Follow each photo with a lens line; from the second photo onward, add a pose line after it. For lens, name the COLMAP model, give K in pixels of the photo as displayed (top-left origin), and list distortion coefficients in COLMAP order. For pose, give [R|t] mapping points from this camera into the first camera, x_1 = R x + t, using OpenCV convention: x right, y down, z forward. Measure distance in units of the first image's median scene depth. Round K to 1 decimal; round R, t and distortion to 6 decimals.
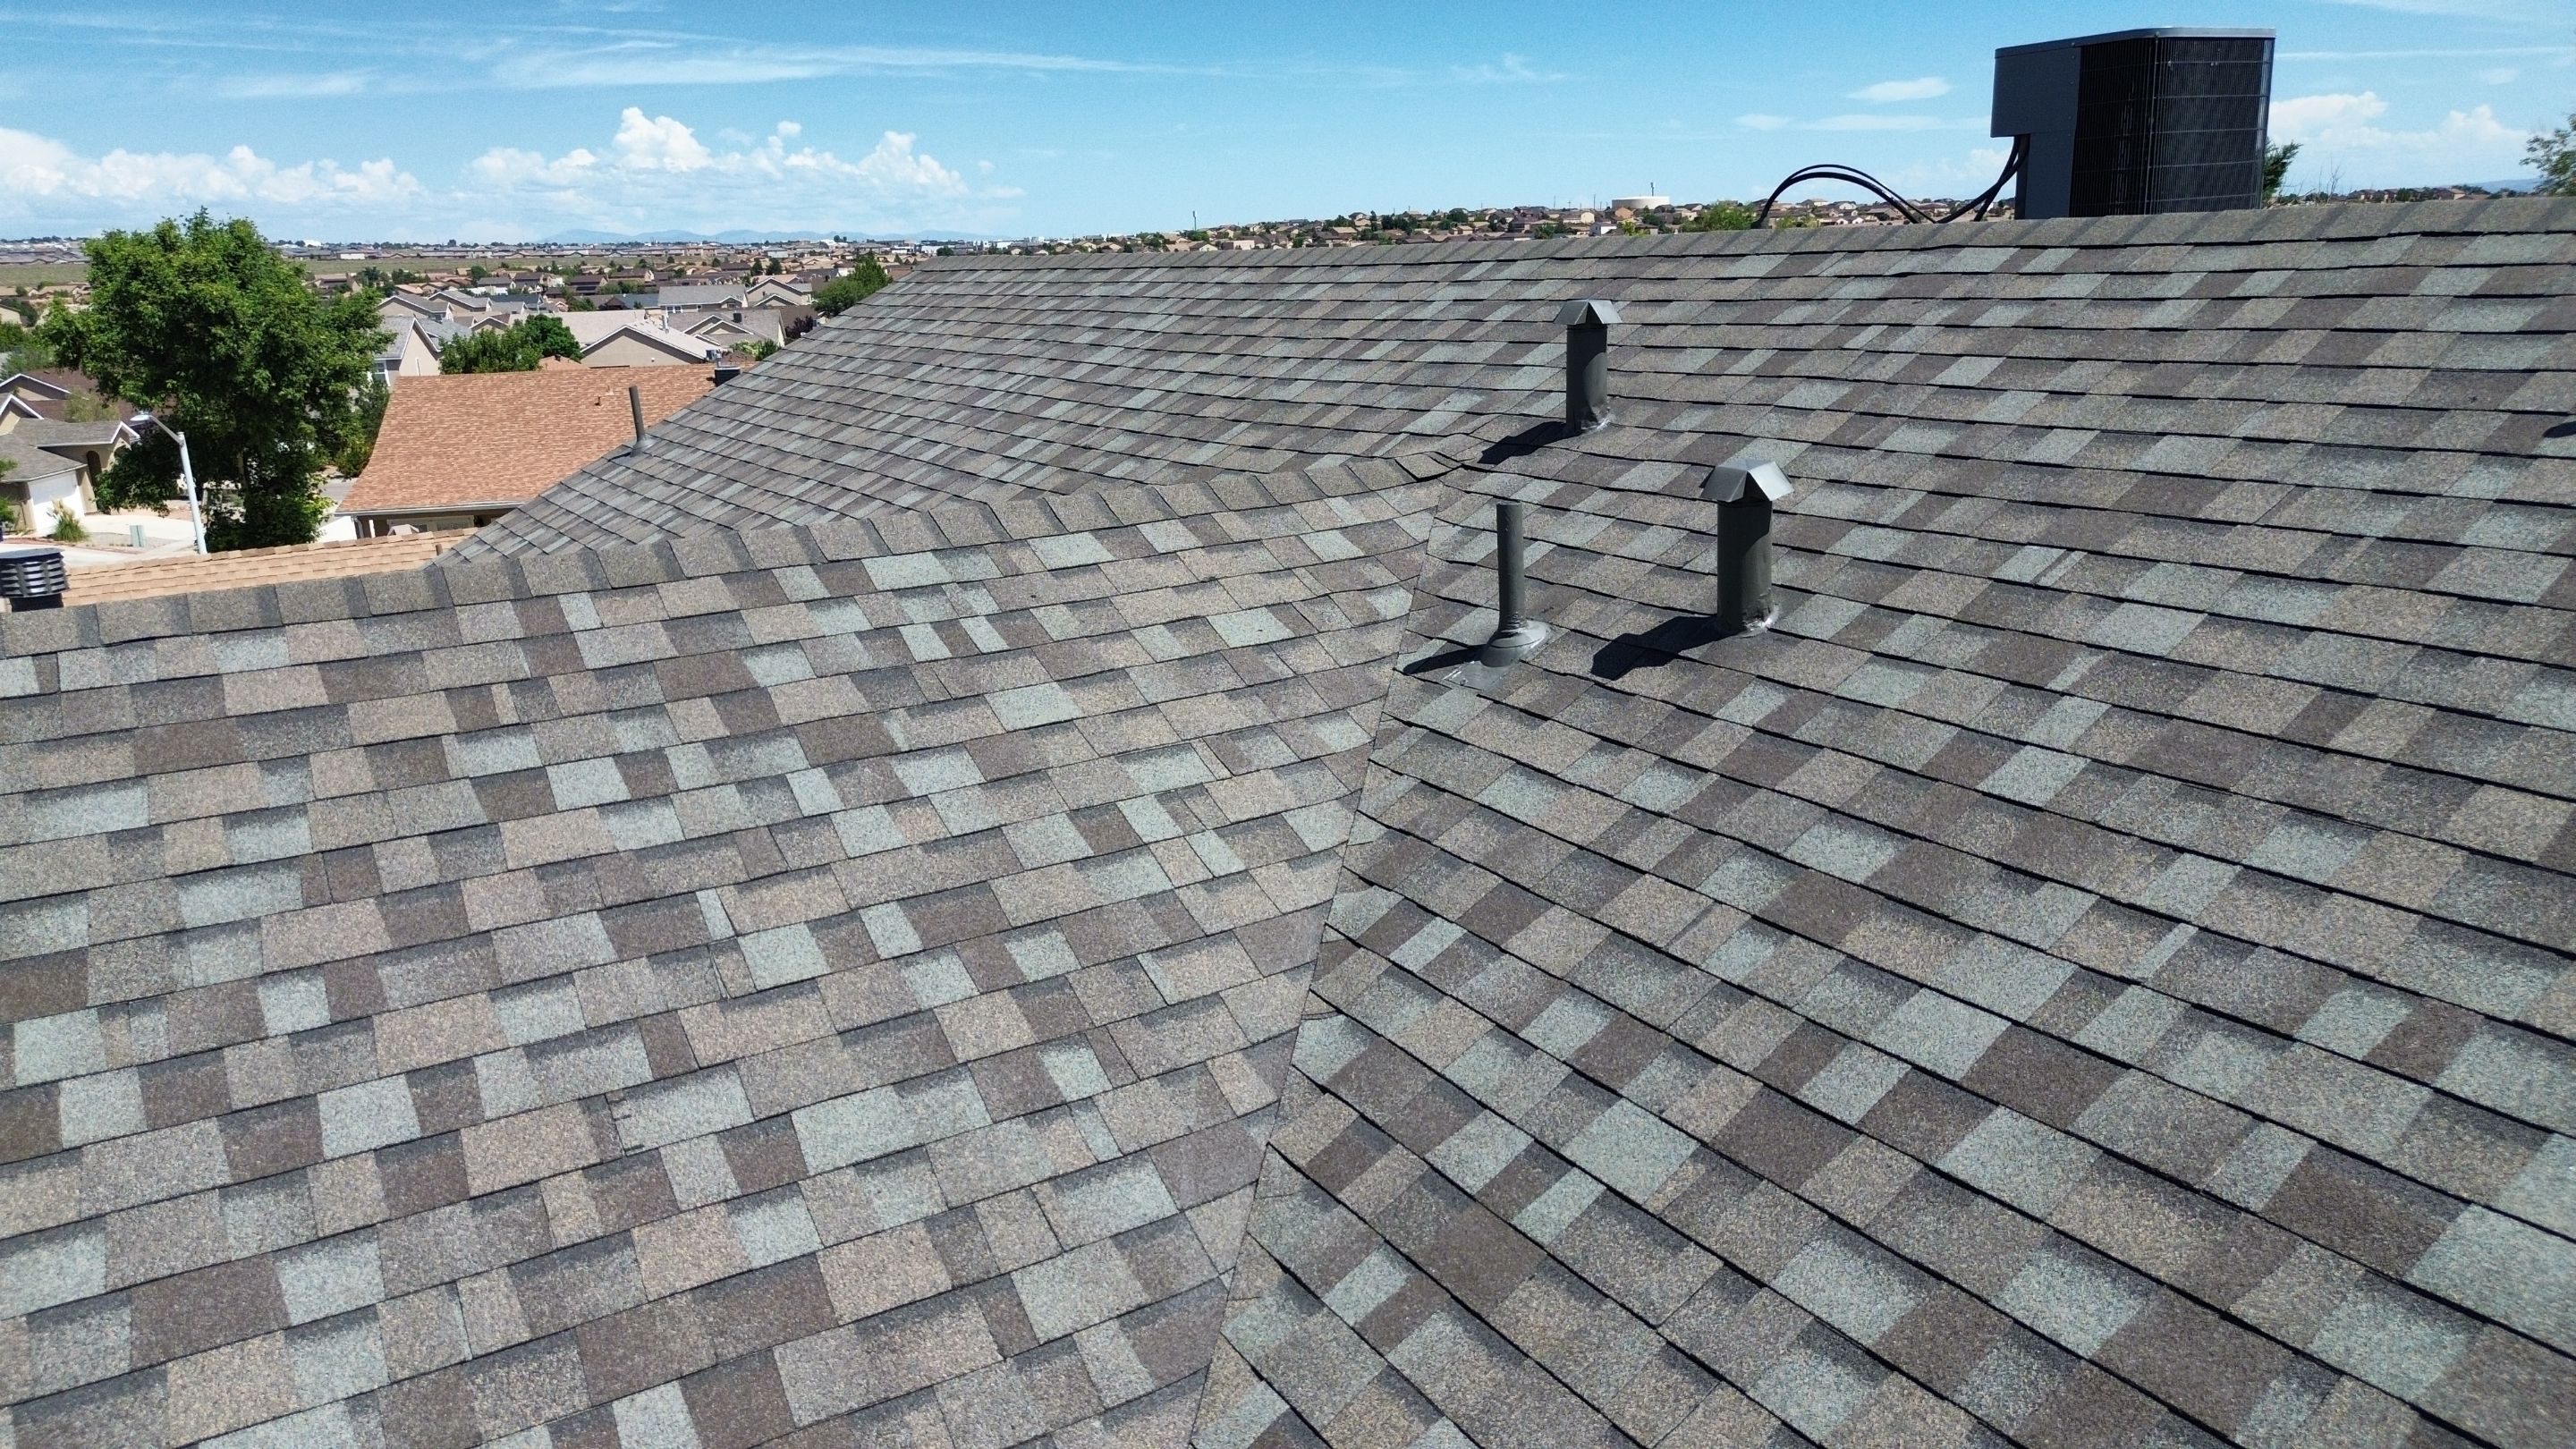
lens RADIAL K [[1811.4, 0, 1288.0], [0, 1811.4, 724.5], [0, 0, 1]] dist [0.053574, -0.059122]
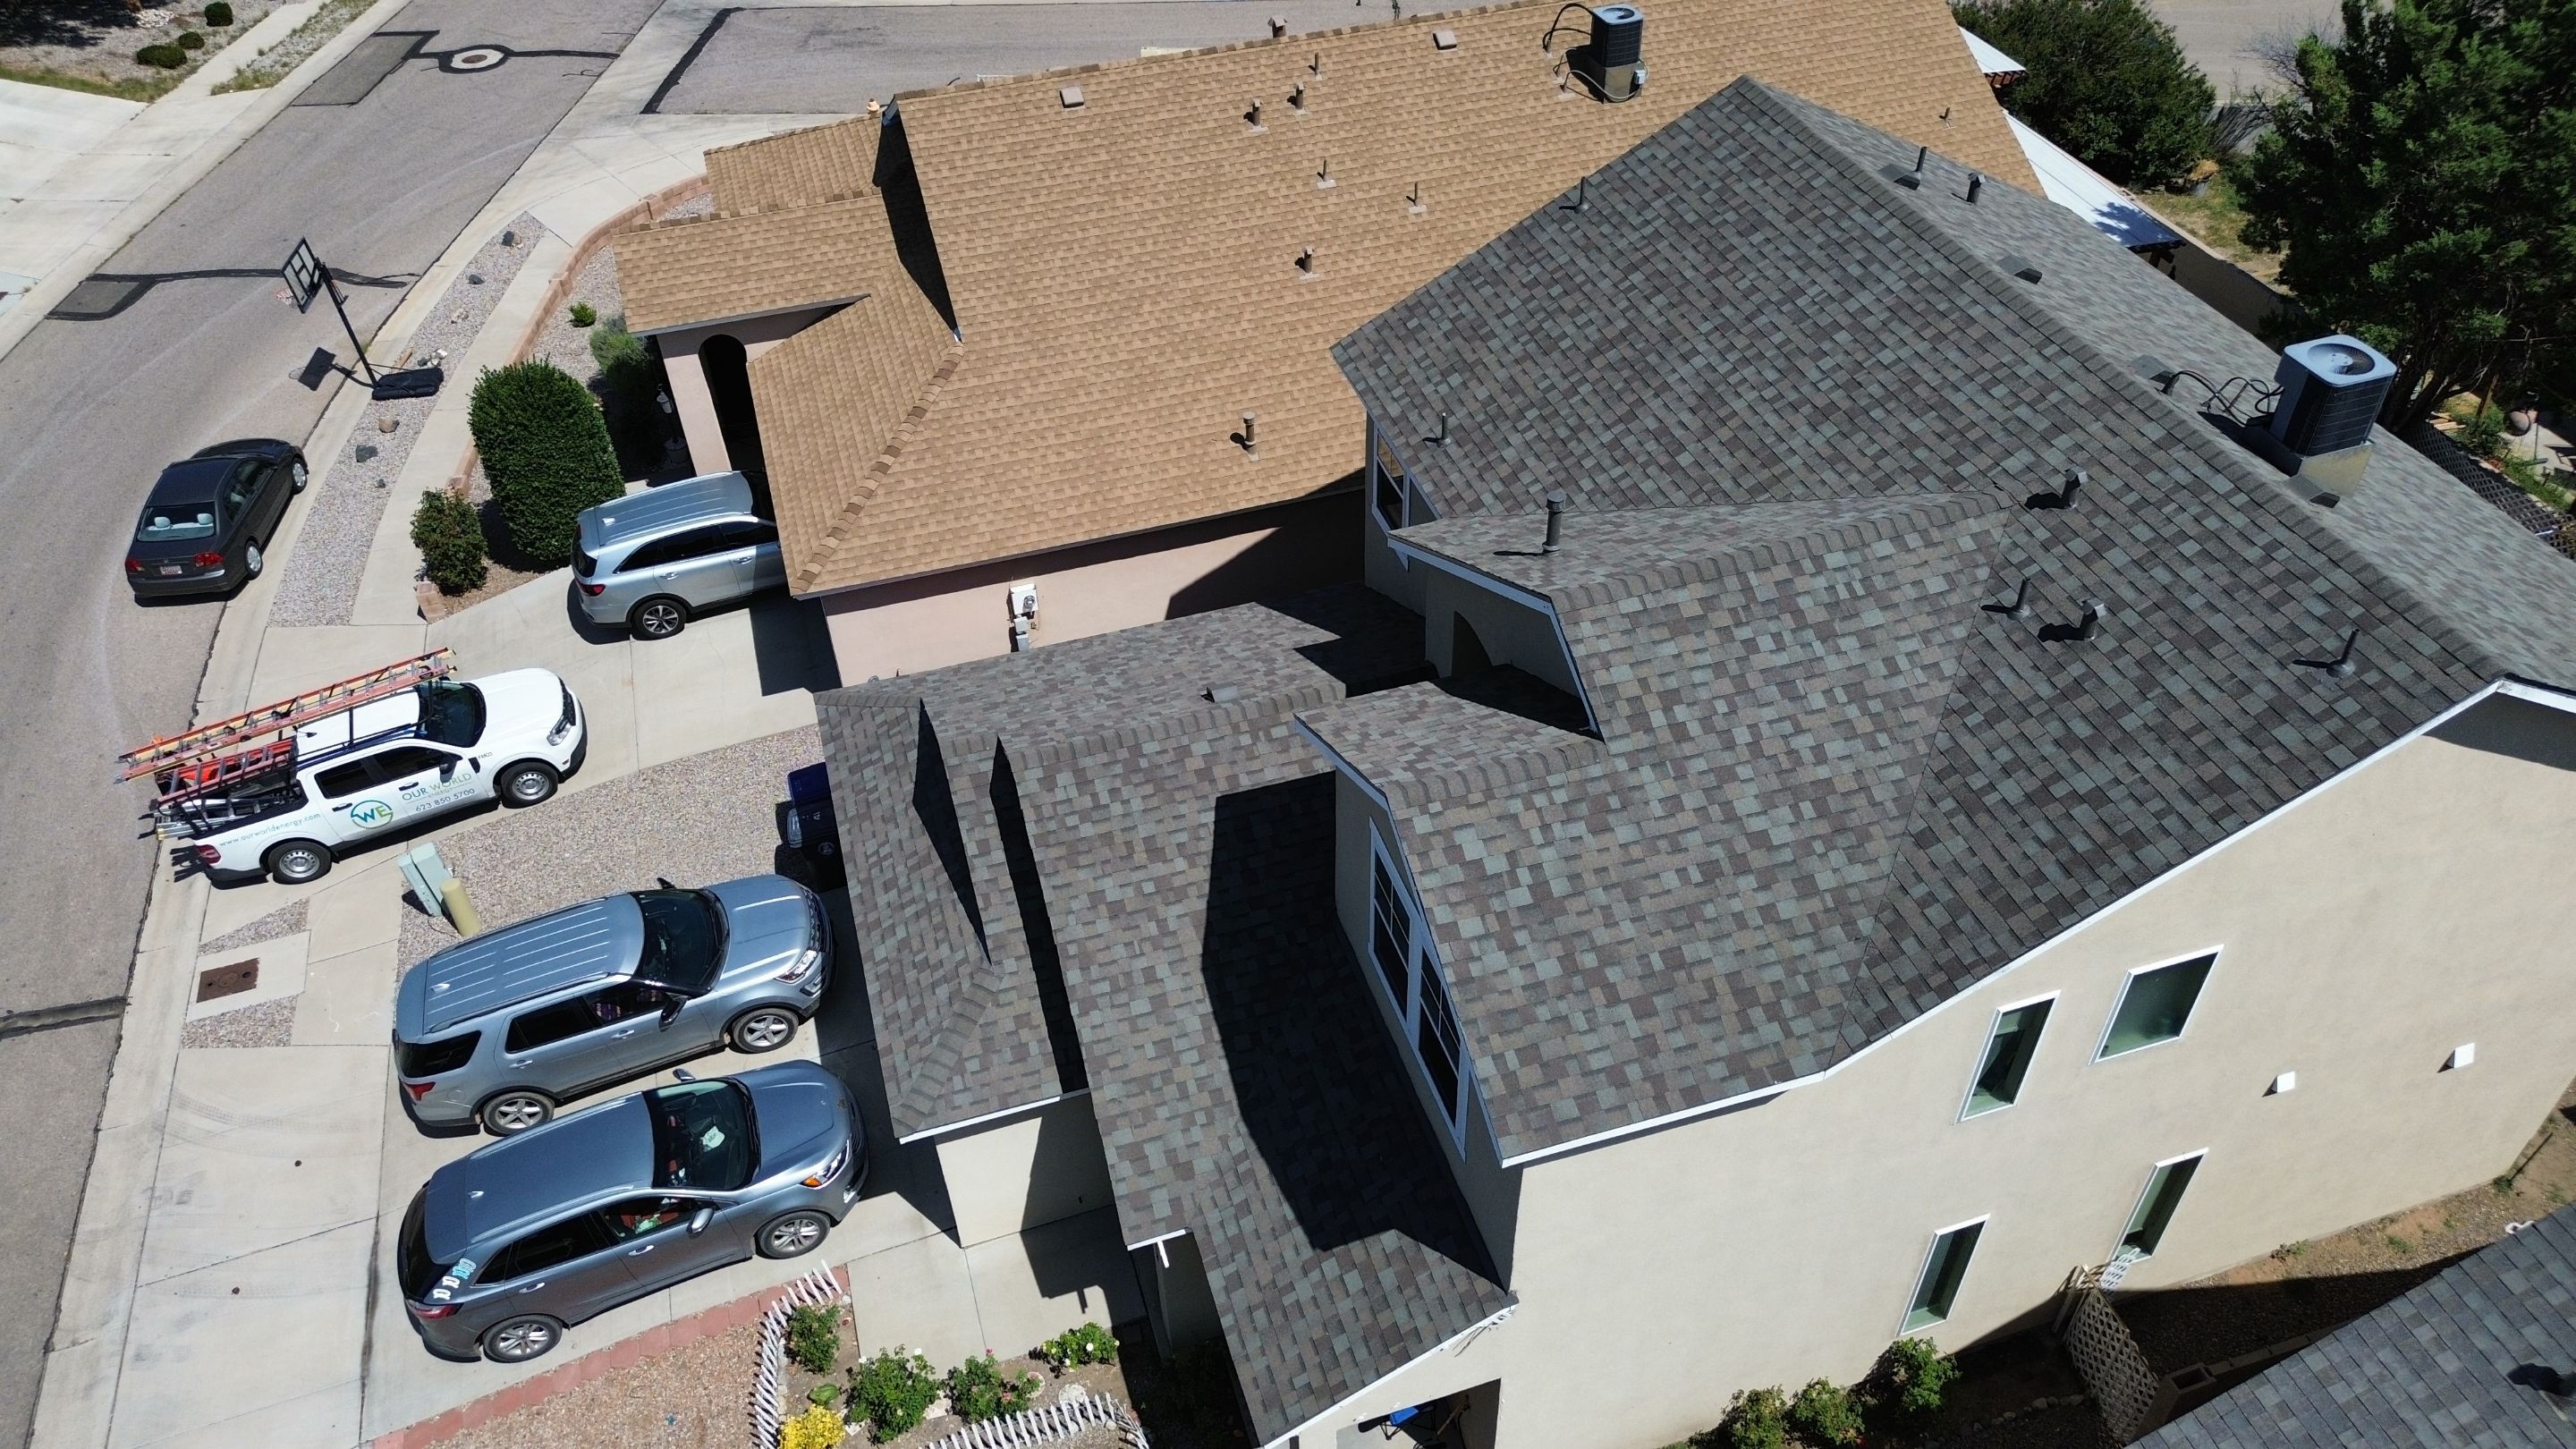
lens RADIAL K [[1811.4, 0, 1288.0], [0, 1811.4, 724.5], [0, 0, 1]] dist [0.053574, -0.059122]
pose [[0.969688, 0.168669, -0.176792, -0.667711], [-0.067789, 0.880836, 0.468544, -1.625947], [0.234754, -0.442357, 0.865570, -2.820006]]
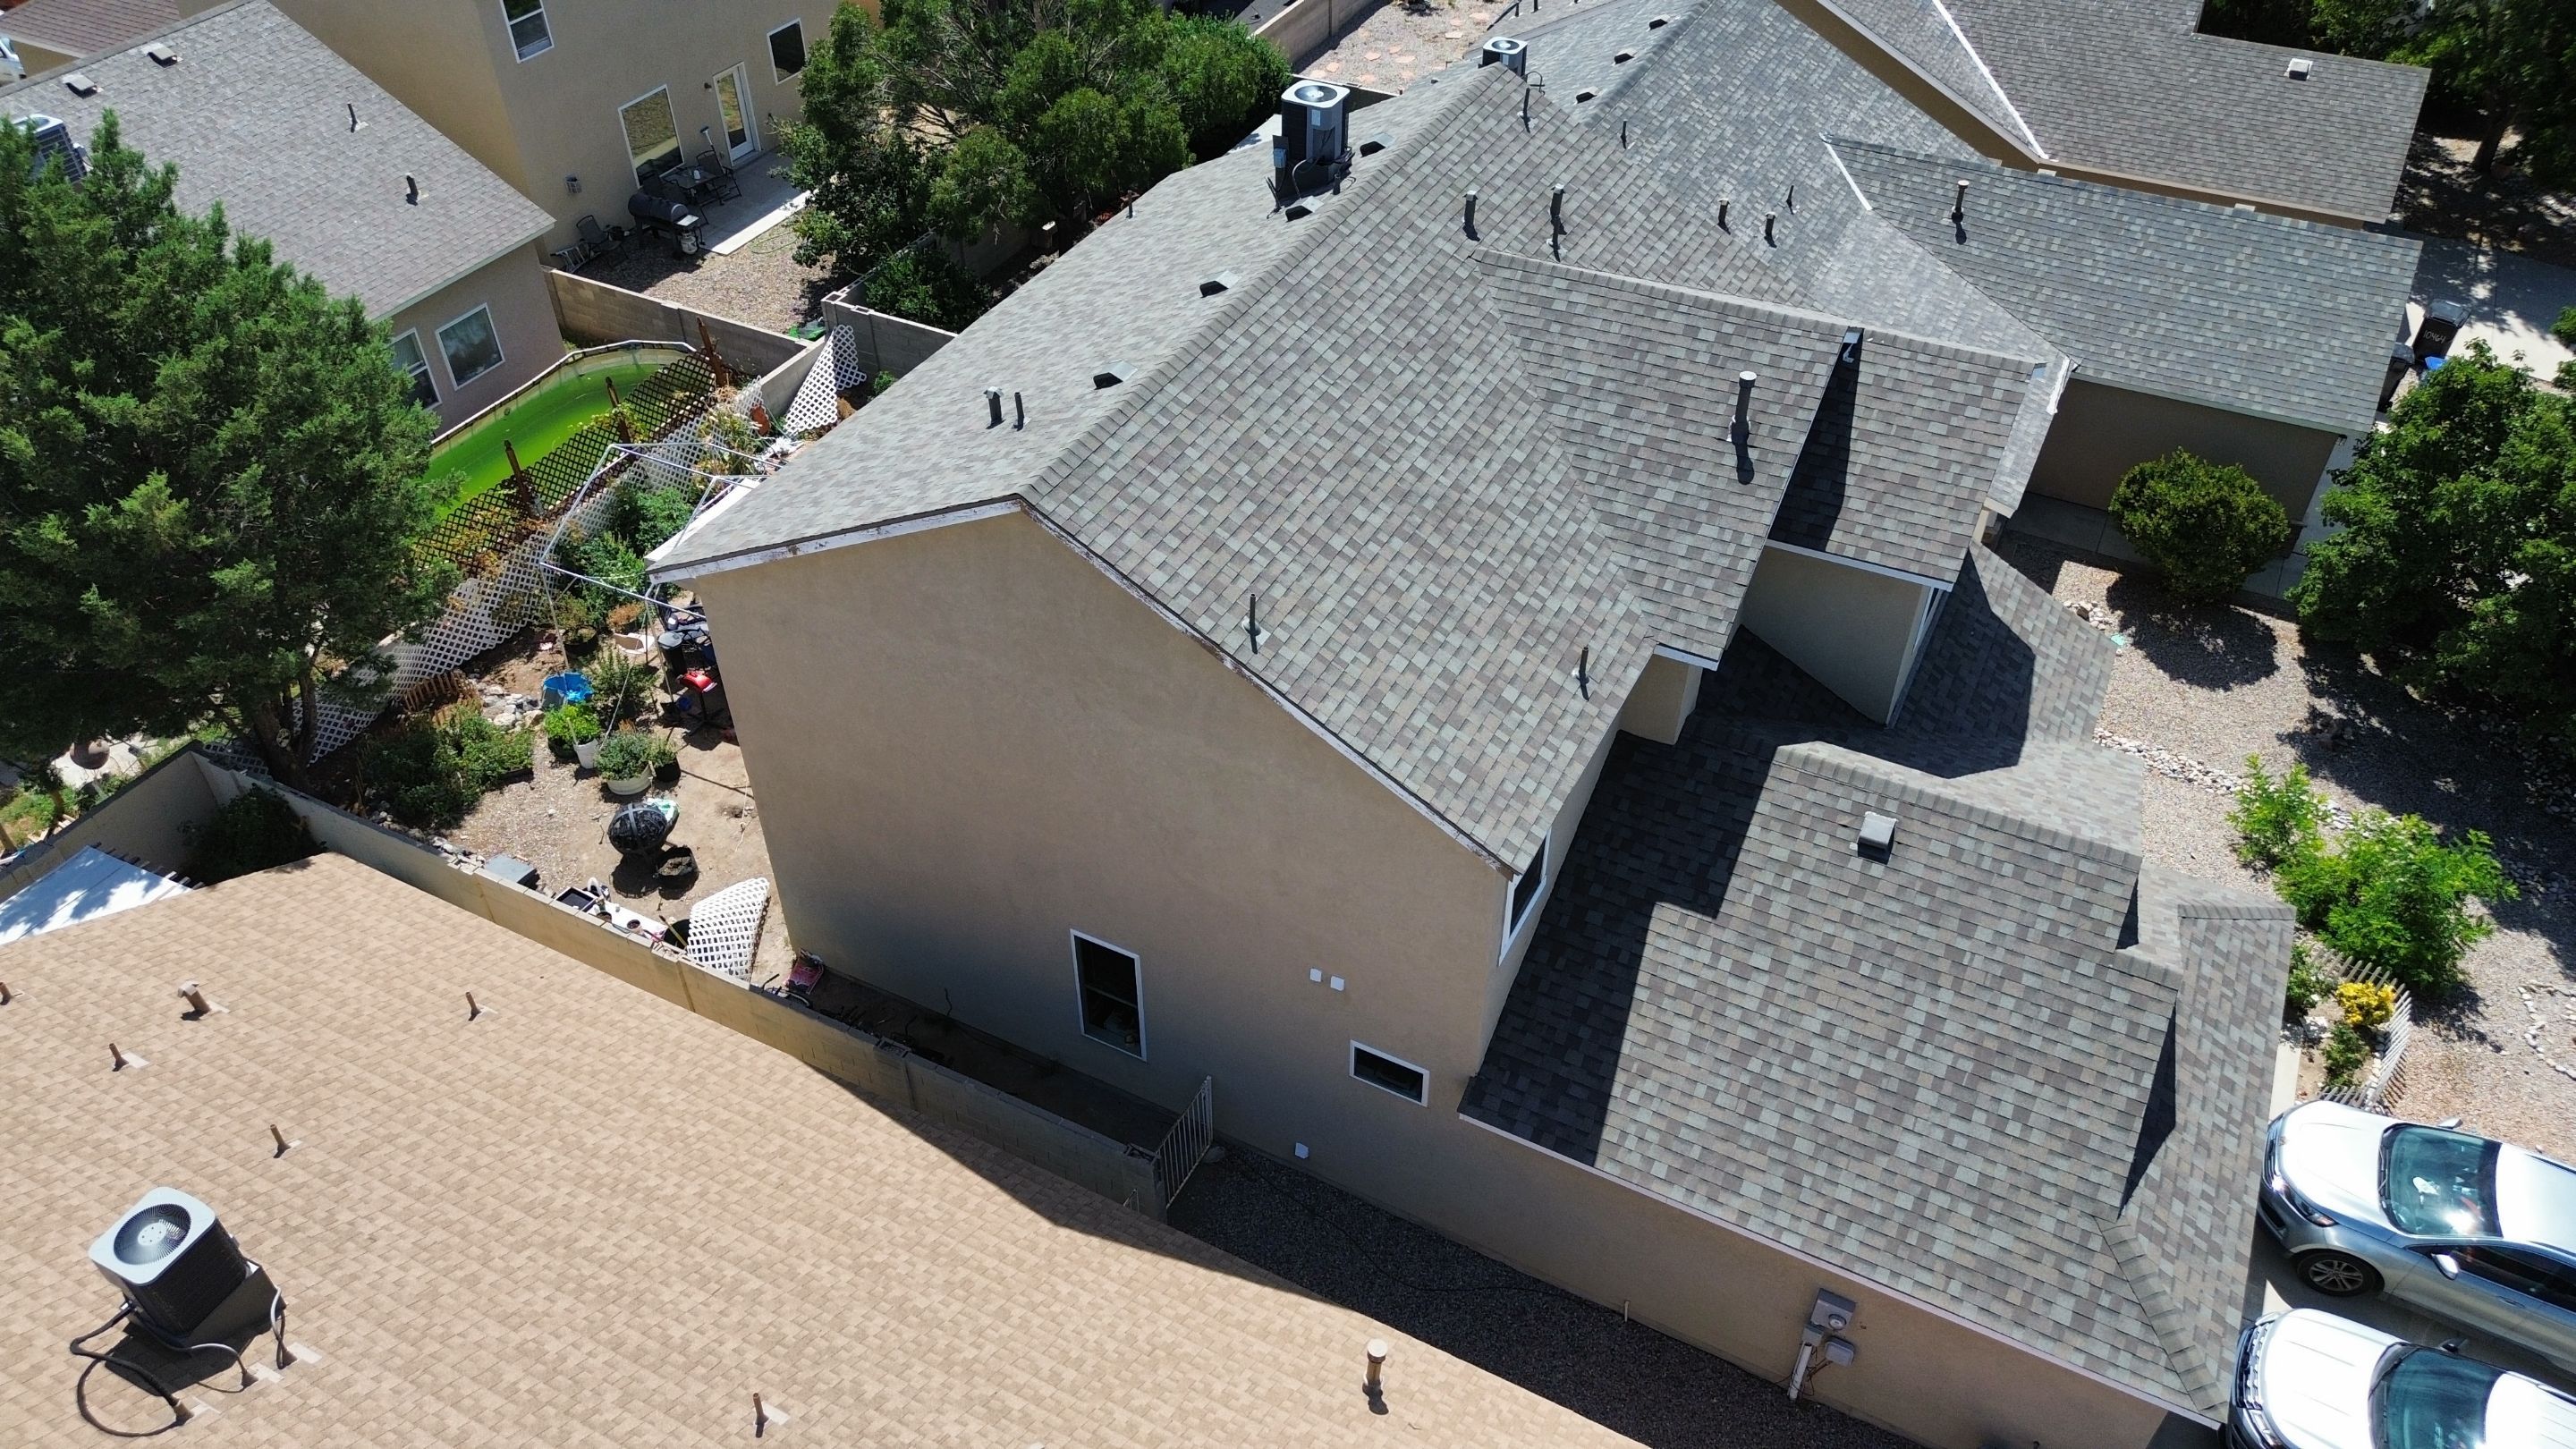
lens RADIAL K [[1811.4, 0, 1288.0], [0, 1811.4, 724.5], [0, 0, 1]] dist [0.053574, -0.059122]
pose [[-0.514190, -0.544555, 0.662623, -4.176165], [0.229399, 0.657112, 0.718038, -3.472548], [-0.826429, 0.521213, -0.212960, 3.978498]]
